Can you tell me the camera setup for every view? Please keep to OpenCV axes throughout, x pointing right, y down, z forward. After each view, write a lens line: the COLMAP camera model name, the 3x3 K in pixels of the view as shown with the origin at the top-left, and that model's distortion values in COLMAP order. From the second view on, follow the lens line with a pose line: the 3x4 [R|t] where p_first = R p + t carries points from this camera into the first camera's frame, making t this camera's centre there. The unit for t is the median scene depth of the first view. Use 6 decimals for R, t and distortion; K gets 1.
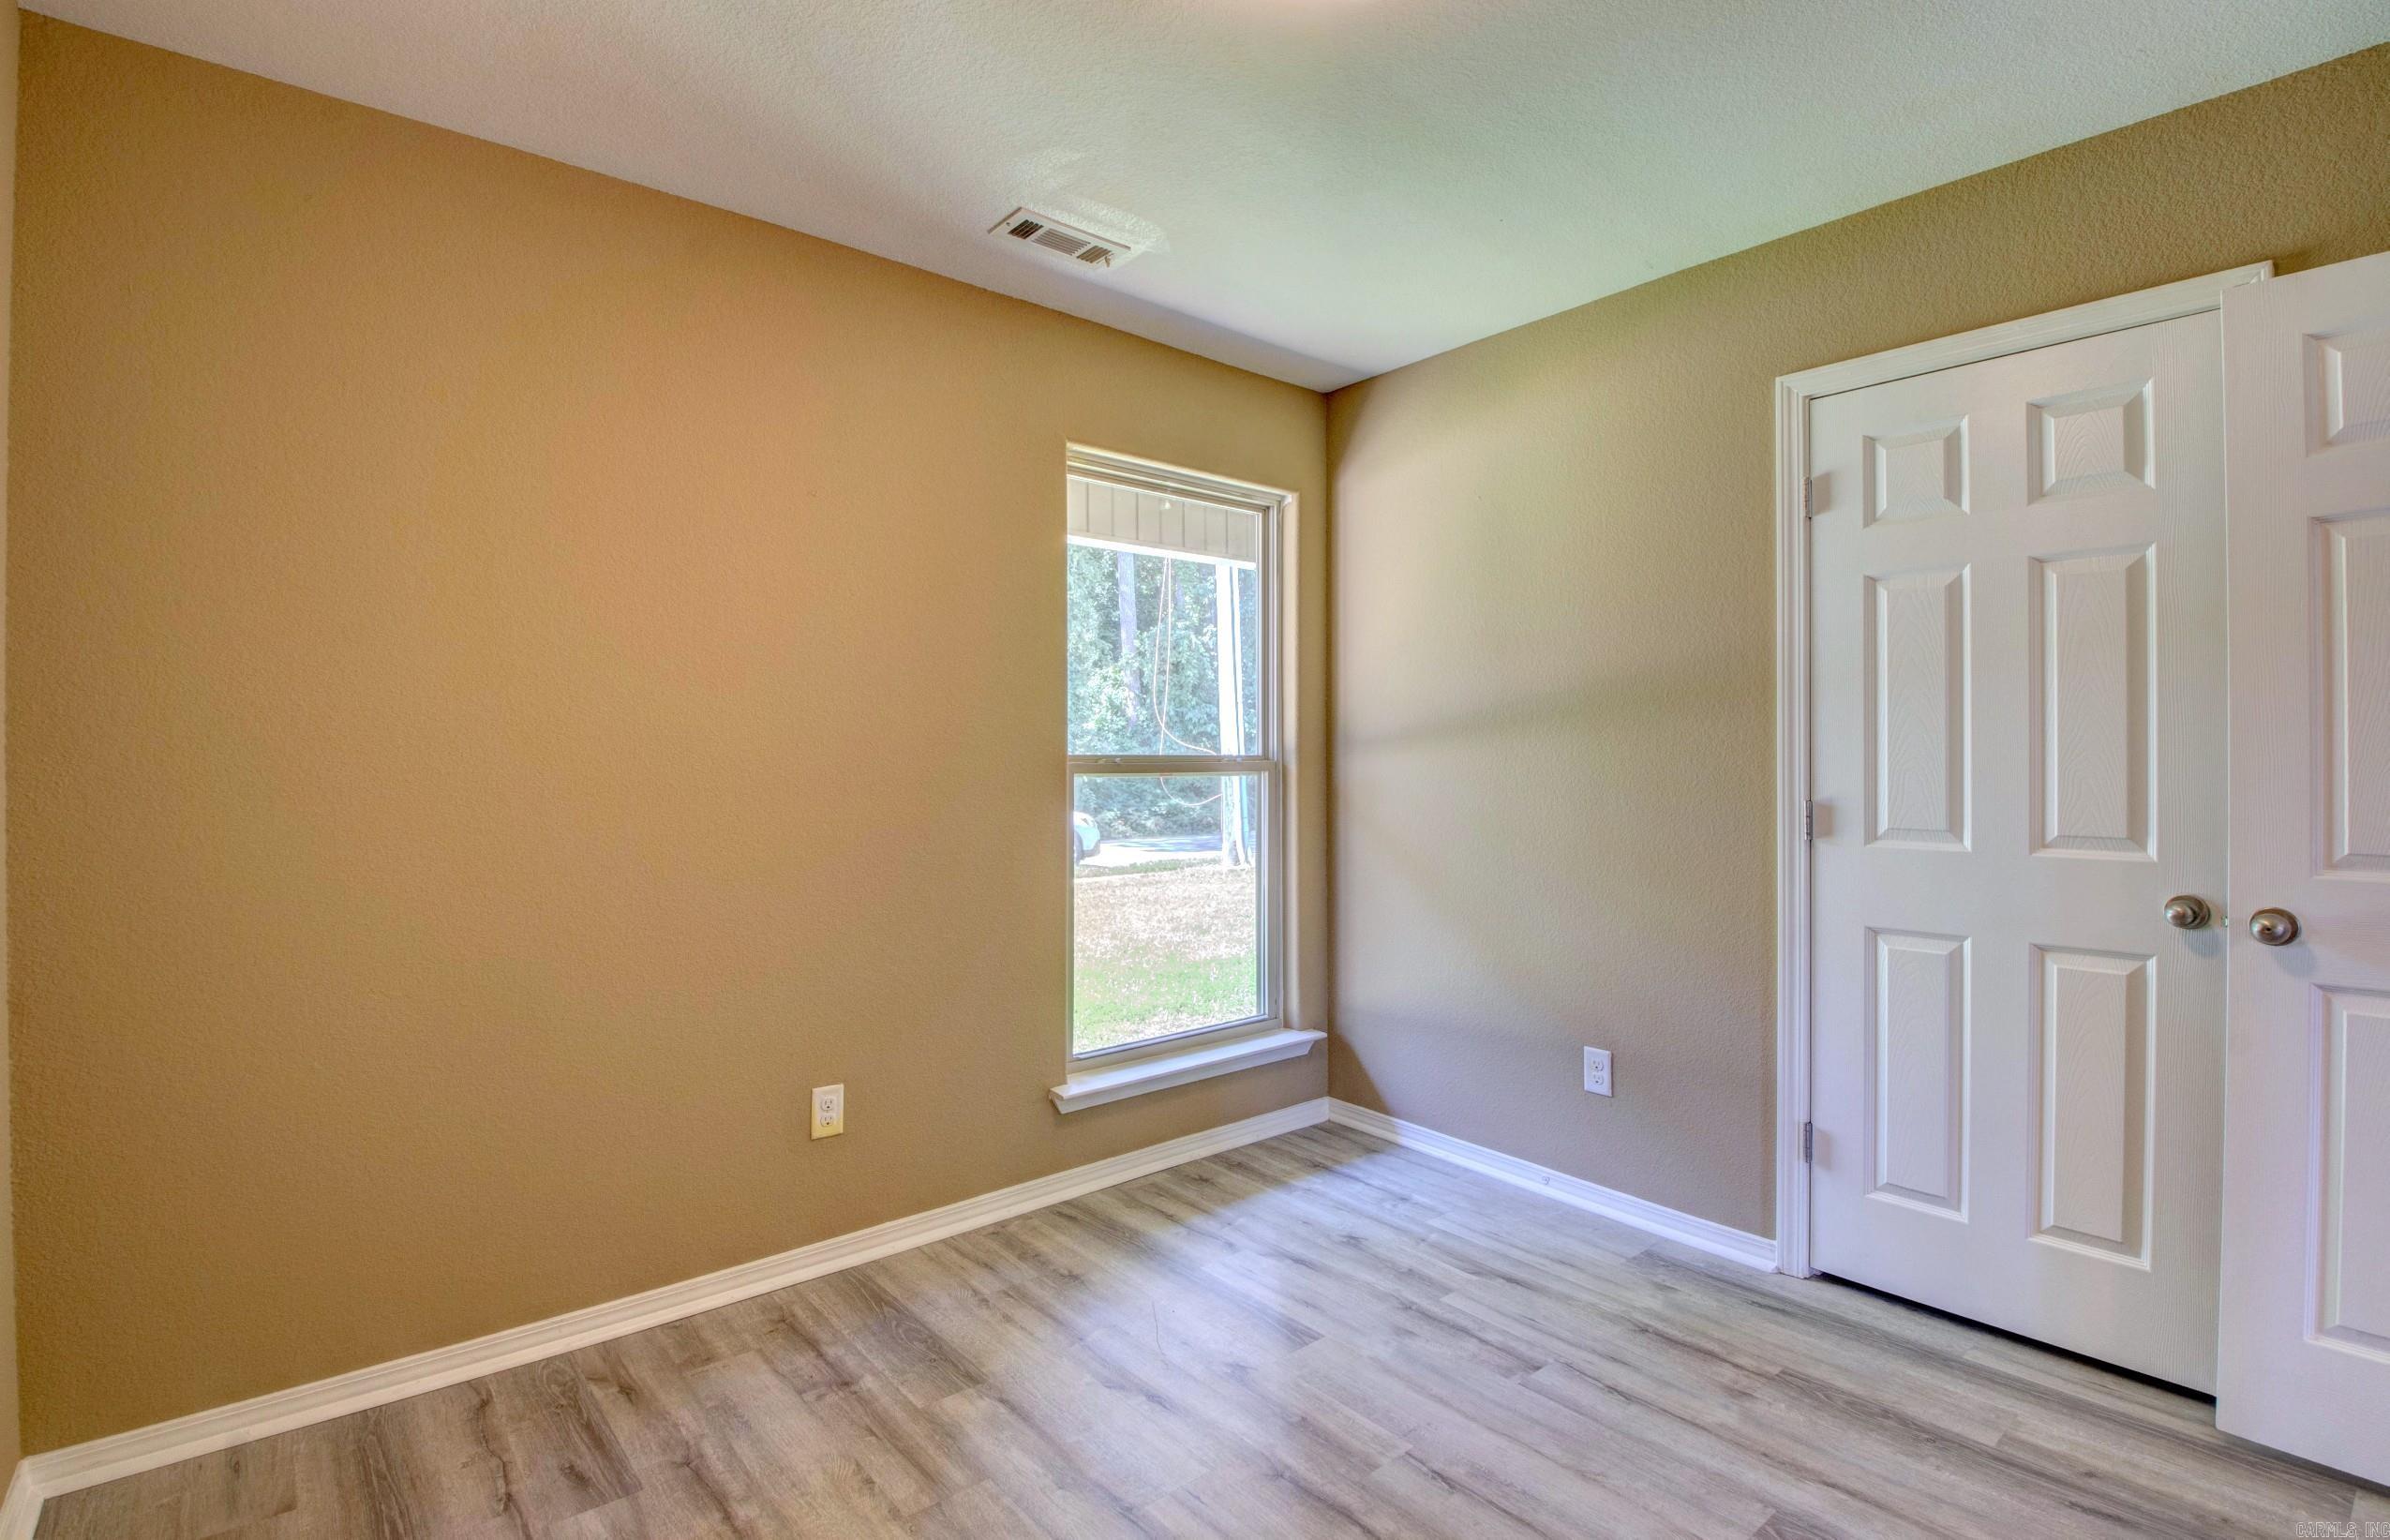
lens RADIAL K [[1121.2, 0, 1188.4], [0, 1121.2, 761.2], [0, 0, 1]] dist [0.003539, -0.016881]
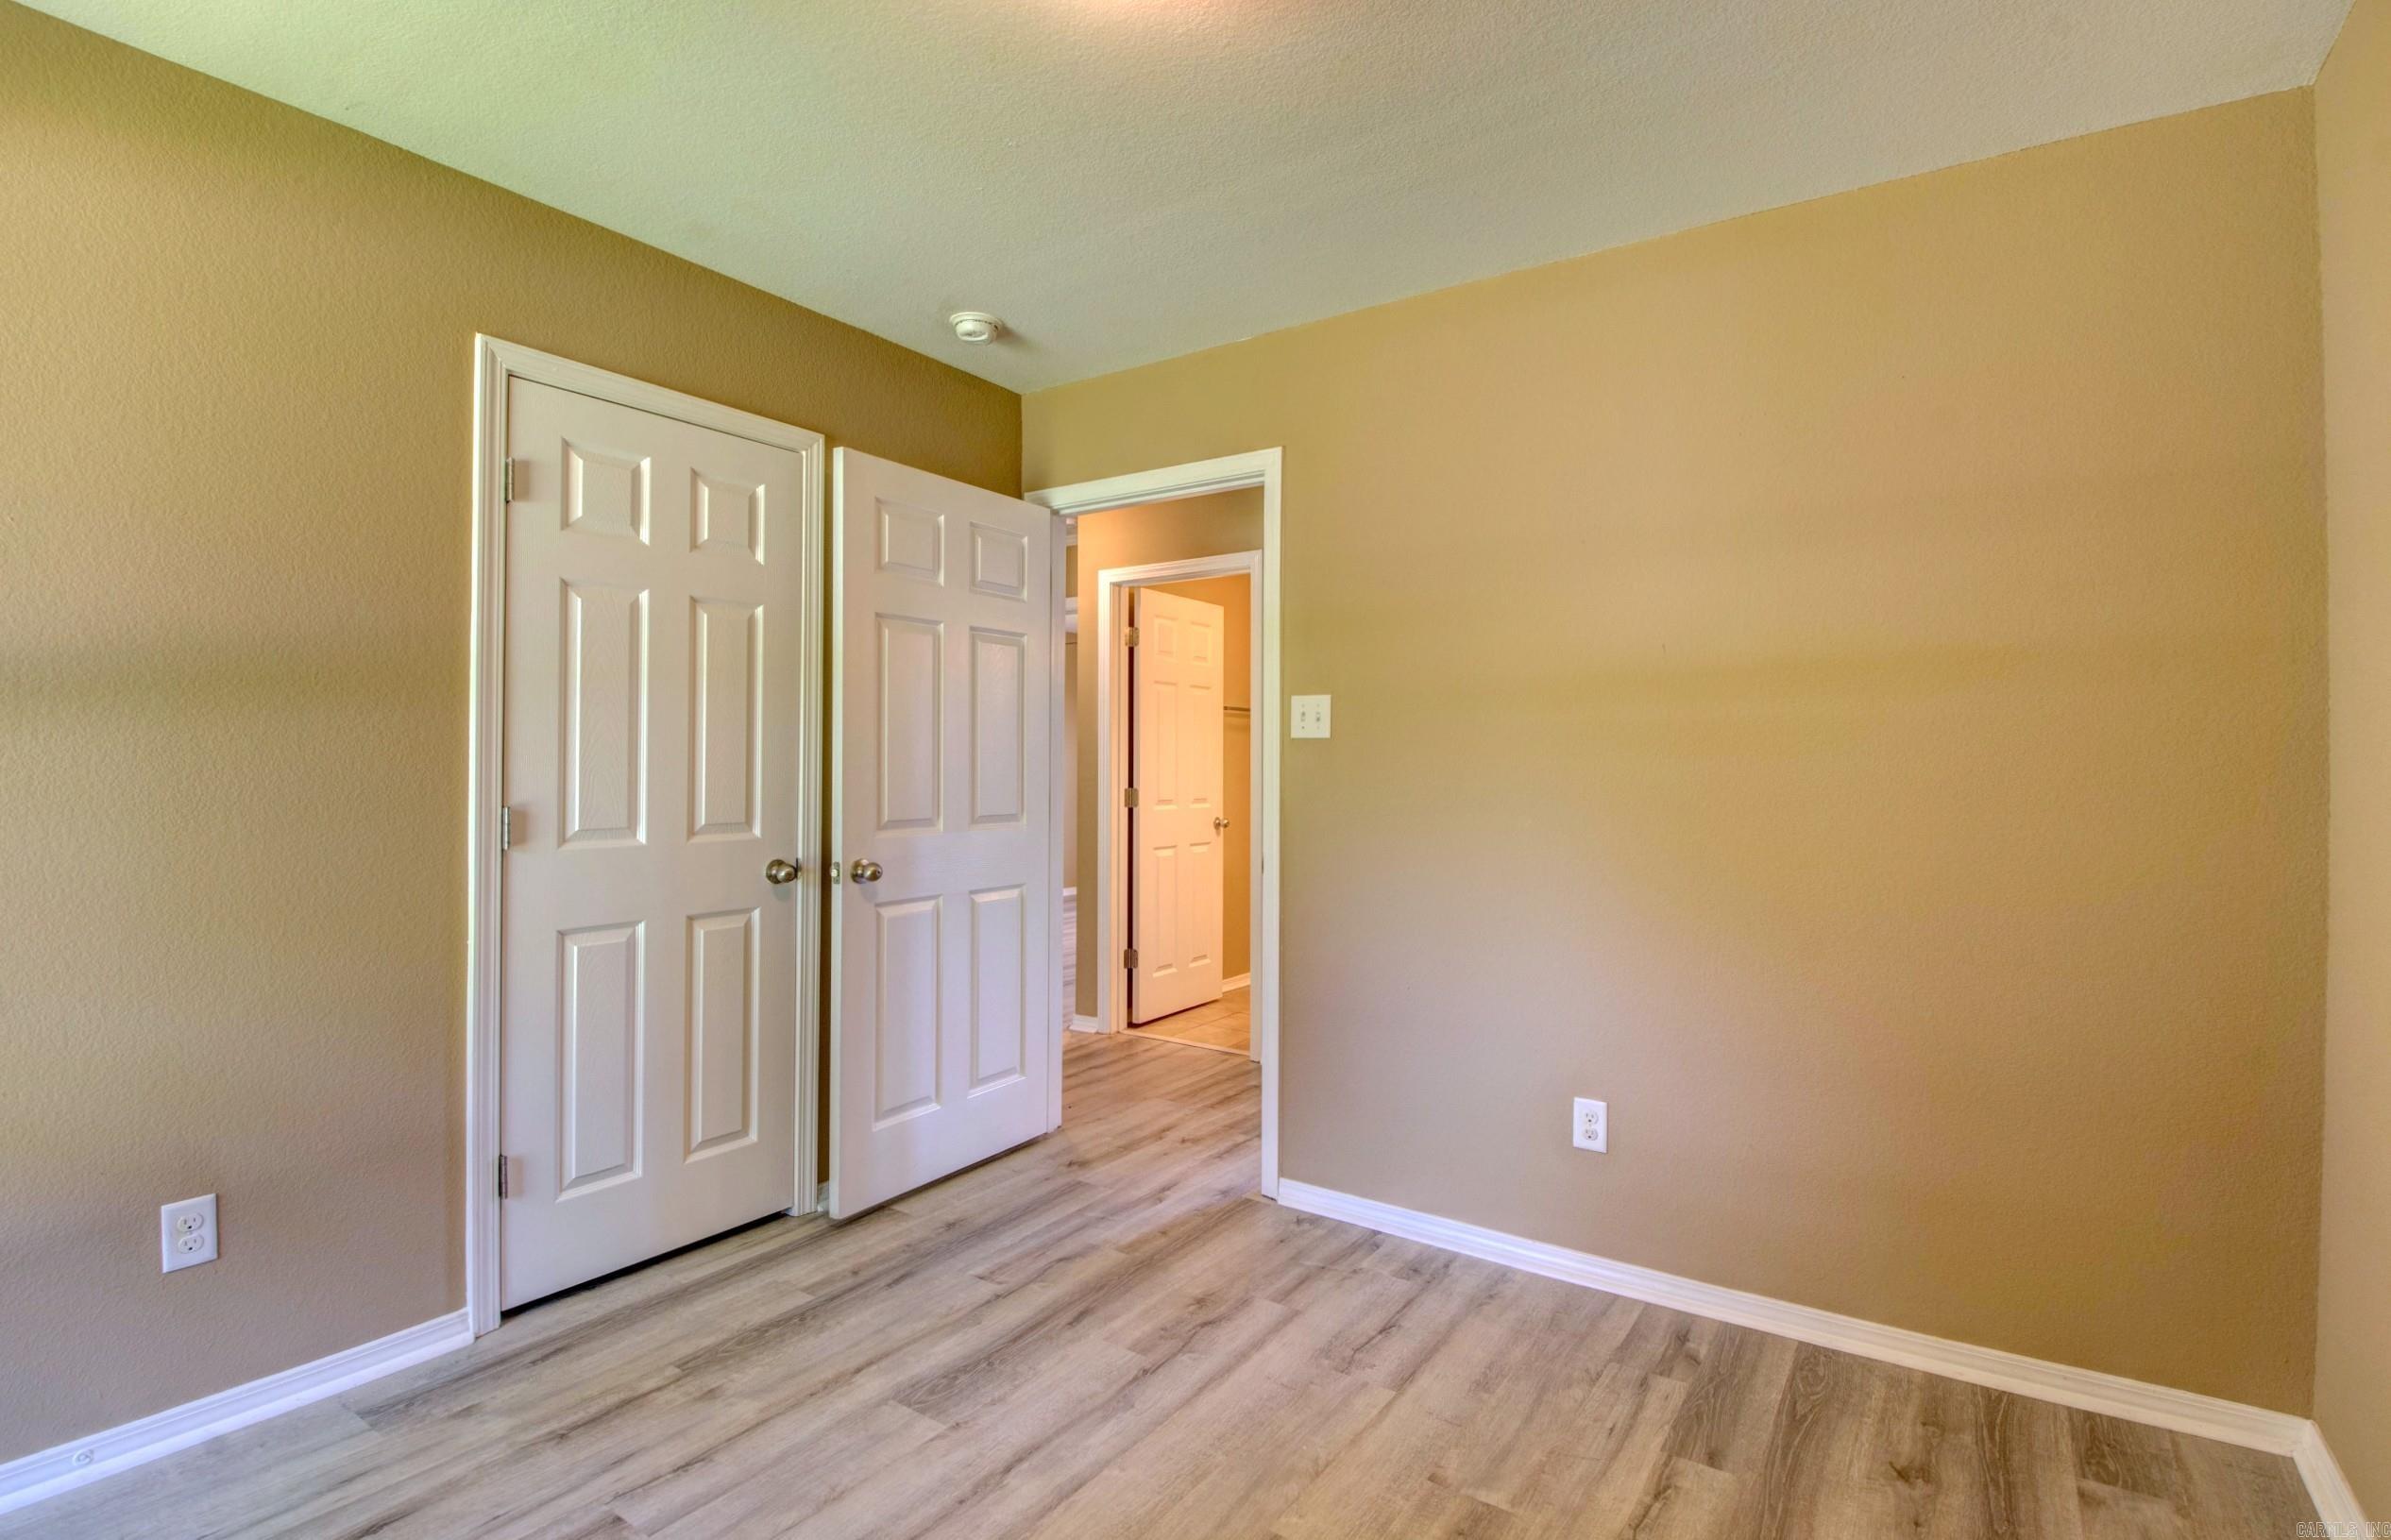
lens RADIAL K [[1121.6, 0, 1185.4], [0, 1121.6, 765.5], [0, 0, 1]] dist [0.003539, -0.016881]
pose [[-0.255074, -0.000423, 0.966921, -0.516431], [0.000089, 1.000000, 0.000461, 0.000989], [-0.966922, 0.000203, -0.255074, 0.742171]]
